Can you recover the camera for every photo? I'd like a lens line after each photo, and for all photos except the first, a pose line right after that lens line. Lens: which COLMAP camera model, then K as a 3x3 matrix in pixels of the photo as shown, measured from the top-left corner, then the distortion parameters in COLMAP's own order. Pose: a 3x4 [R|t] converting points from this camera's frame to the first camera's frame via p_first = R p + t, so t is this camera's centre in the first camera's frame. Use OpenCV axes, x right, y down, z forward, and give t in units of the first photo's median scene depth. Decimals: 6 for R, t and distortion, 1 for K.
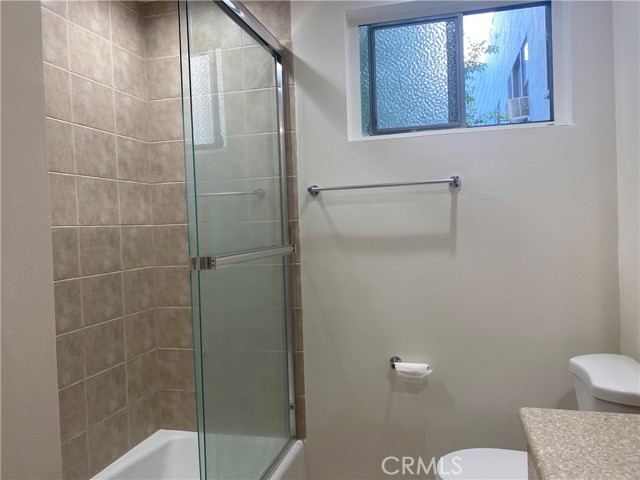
lens RADIAL K [[489.5, 0, 317.0], [0, 489.5, 230.2], [0, 0, 1]] dist [0.013086, -0.001721]
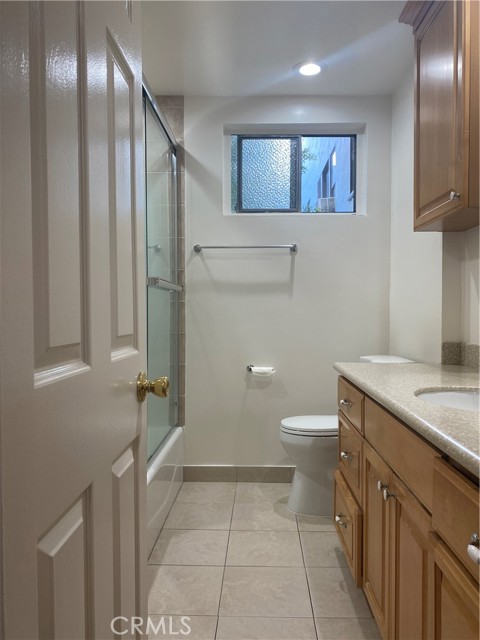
lens RADIAL K [[489.5, 0, 240.0], [0, 489.5, 320.0], [0, 0, 1]] dist [0.013086, -0.001721]
pose [[0.973295, 0.032846, 0.227196, -0.196831], [-0.034007, 0.999421, 0.001196, 0.116658], [-0.227025, -0.008890, 0.973848, -0.393750]]
